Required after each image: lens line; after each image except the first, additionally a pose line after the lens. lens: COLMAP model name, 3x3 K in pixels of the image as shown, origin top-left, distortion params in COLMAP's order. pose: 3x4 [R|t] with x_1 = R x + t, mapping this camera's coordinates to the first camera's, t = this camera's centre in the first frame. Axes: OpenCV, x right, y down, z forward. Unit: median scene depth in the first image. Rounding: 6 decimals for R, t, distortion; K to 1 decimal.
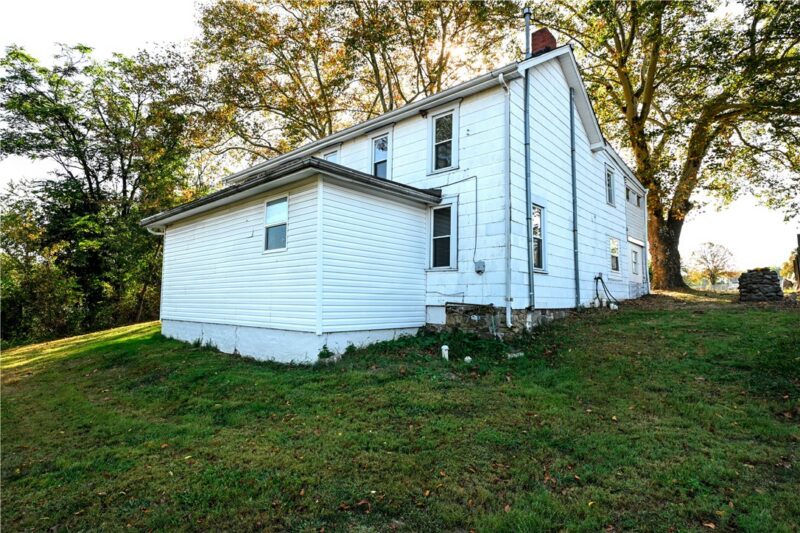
lens RADIAL K [[414.9, 0, 400.0], [0, 414.9, 266.5], [0, 0, 1]] dist [-0.000474, 0.000037]
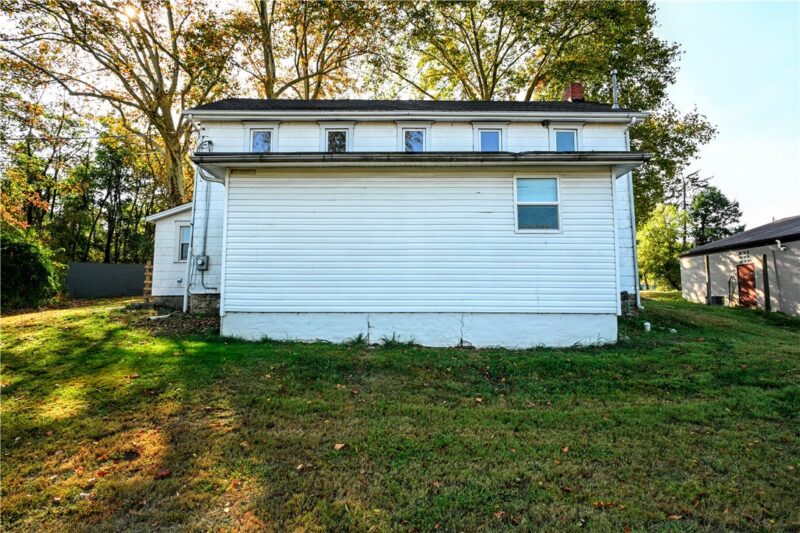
lens RADIAL K [[414.9, 0, 400.0], [0, 414.9, 266.5], [0, 0, 1]] dist [-0.000474, 0.000037]
pose [[0.747310, 0.059302, 0.661824, -1.125707], [-0.054446, 0.998125, -0.027958, 0.083901], [-0.662241, -0.015140, 0.749138, 0.484991]]
